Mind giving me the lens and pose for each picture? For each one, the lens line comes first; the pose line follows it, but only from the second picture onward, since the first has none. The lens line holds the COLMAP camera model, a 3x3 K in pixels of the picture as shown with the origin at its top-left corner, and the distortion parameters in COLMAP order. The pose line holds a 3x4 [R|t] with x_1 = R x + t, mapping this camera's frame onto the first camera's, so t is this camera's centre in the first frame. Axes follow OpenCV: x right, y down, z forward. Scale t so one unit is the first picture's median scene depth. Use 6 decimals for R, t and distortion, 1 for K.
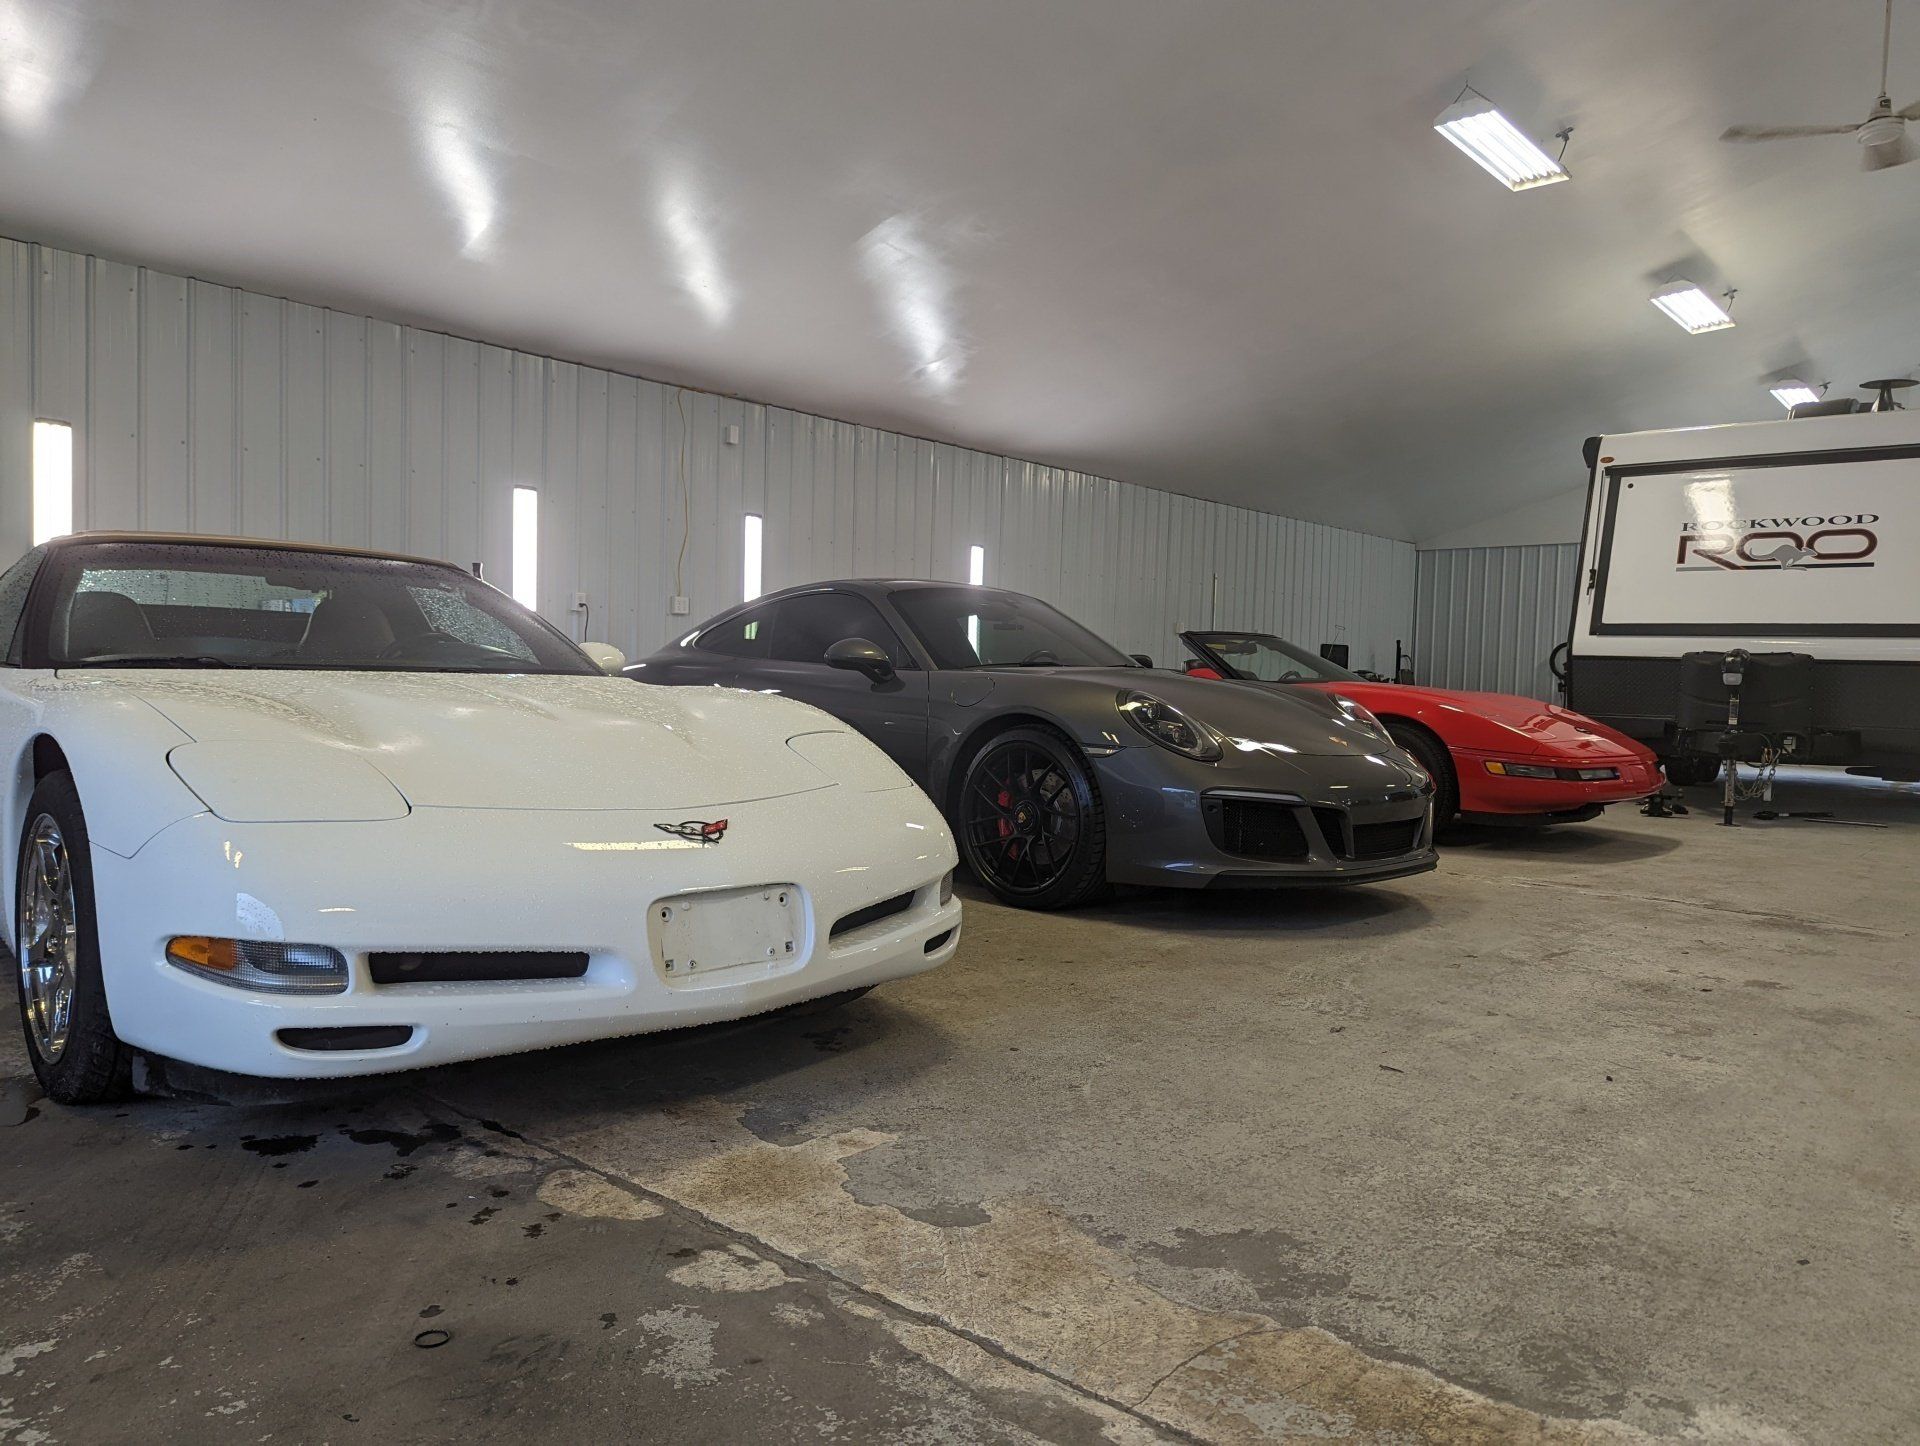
lens RADIAL K [[1384.2, 0, 960.0], [0, 1384.2, 723.0], [0, 0, 1]] dist [0.048505, -0.005743]
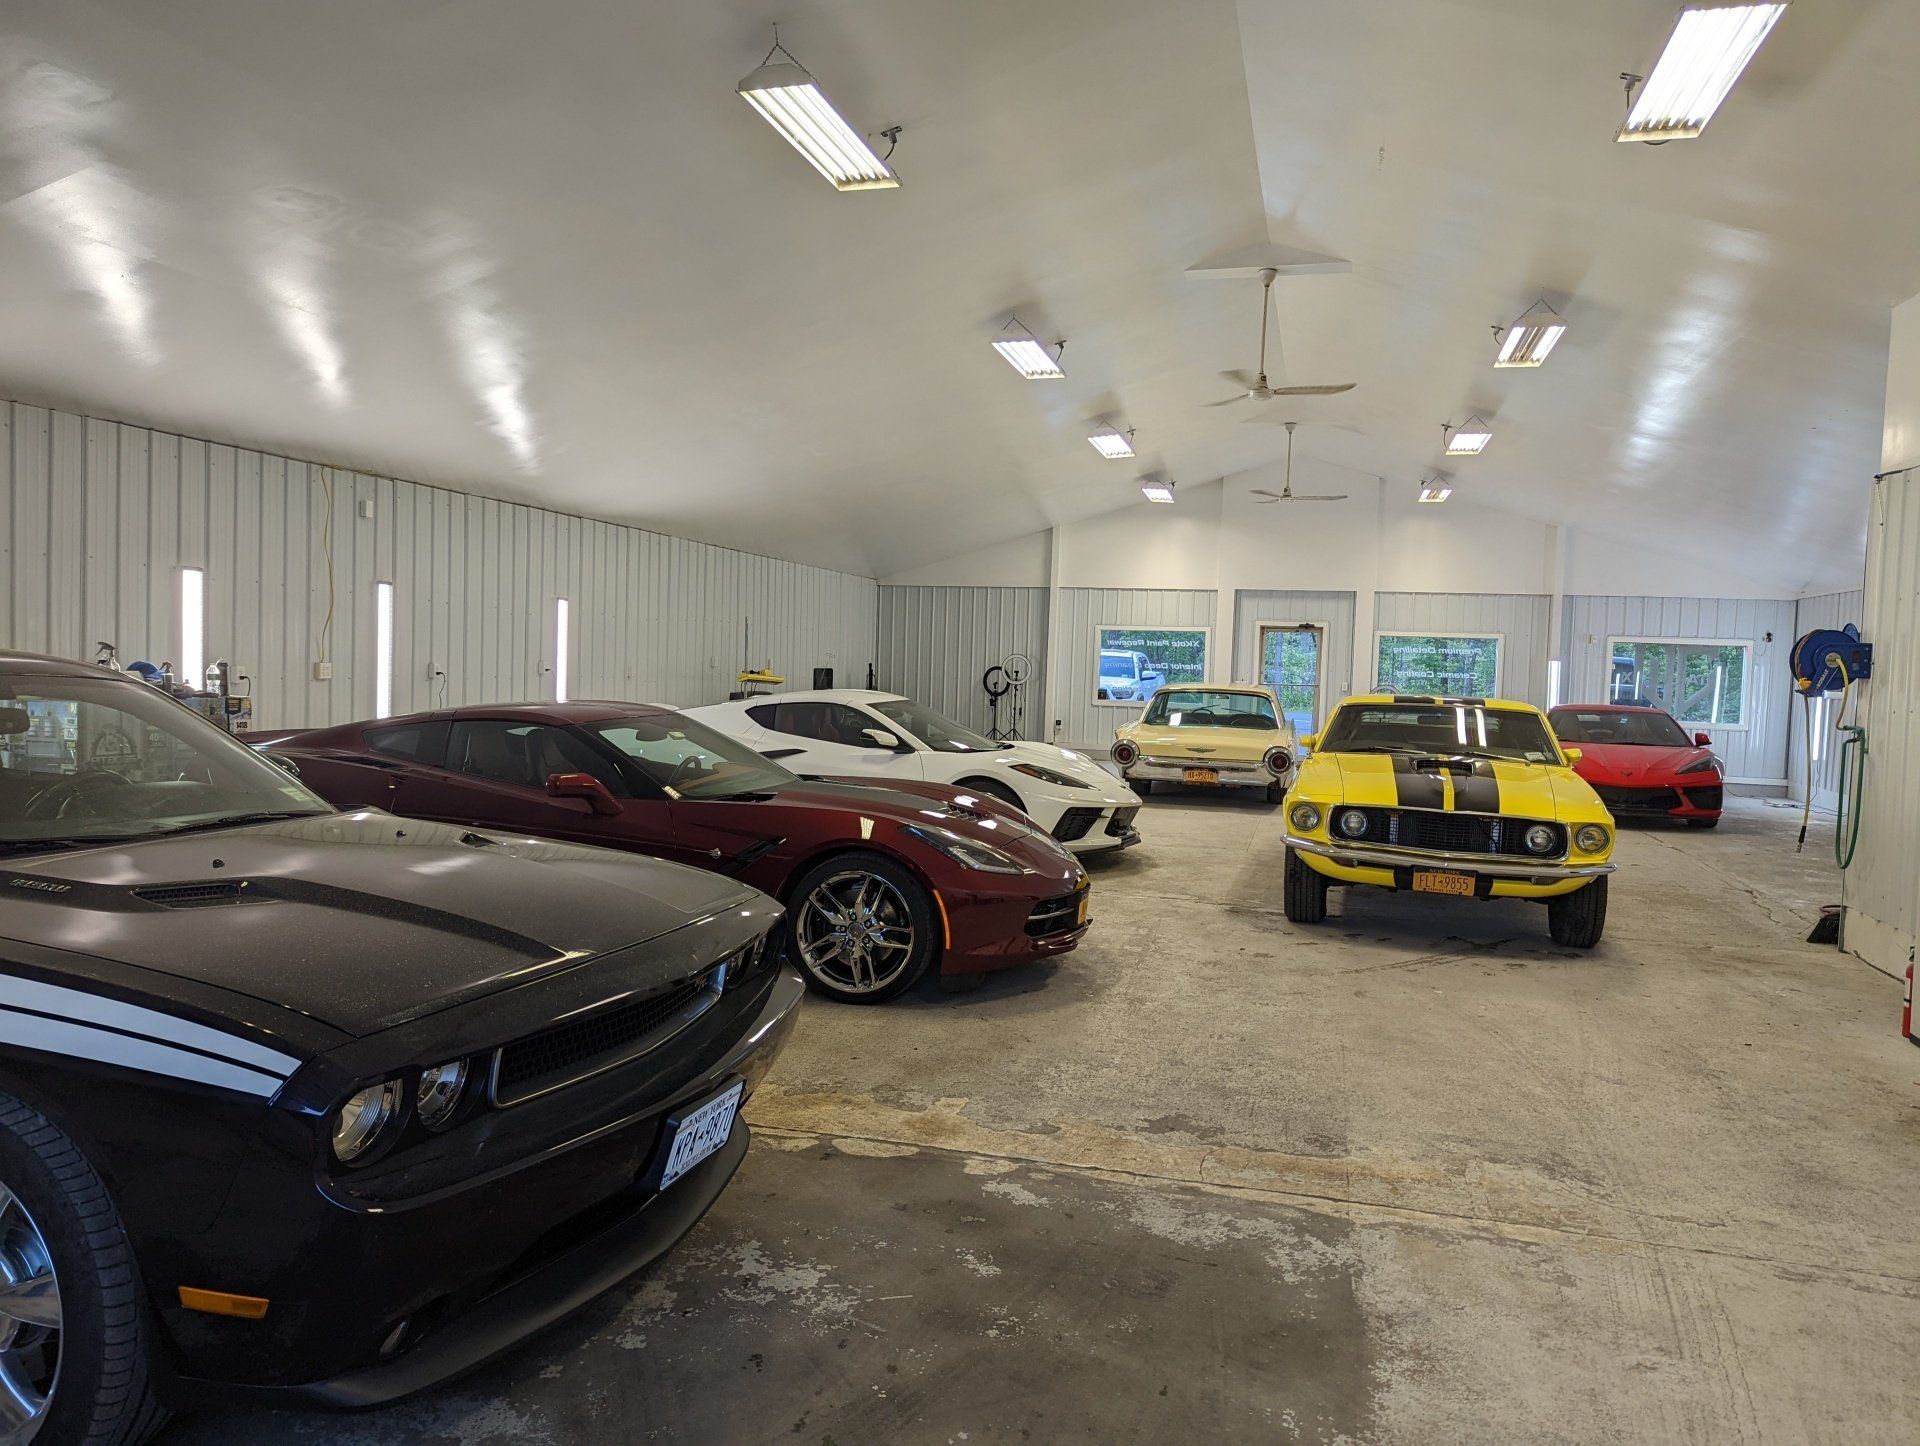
lens RADIAL K [[1384.2, 0, 960.0], [0, 1384.2, 723.0], [0, 0, 1]] dist [0.048505, -0.005743]
pose [[0.900159, -0.020854, 0.435062, -0.855907], [0.010175, 0.999587, 0.026861, -0.255580], [-0.435443, -0.019752, 0.900000, -0.659152]]
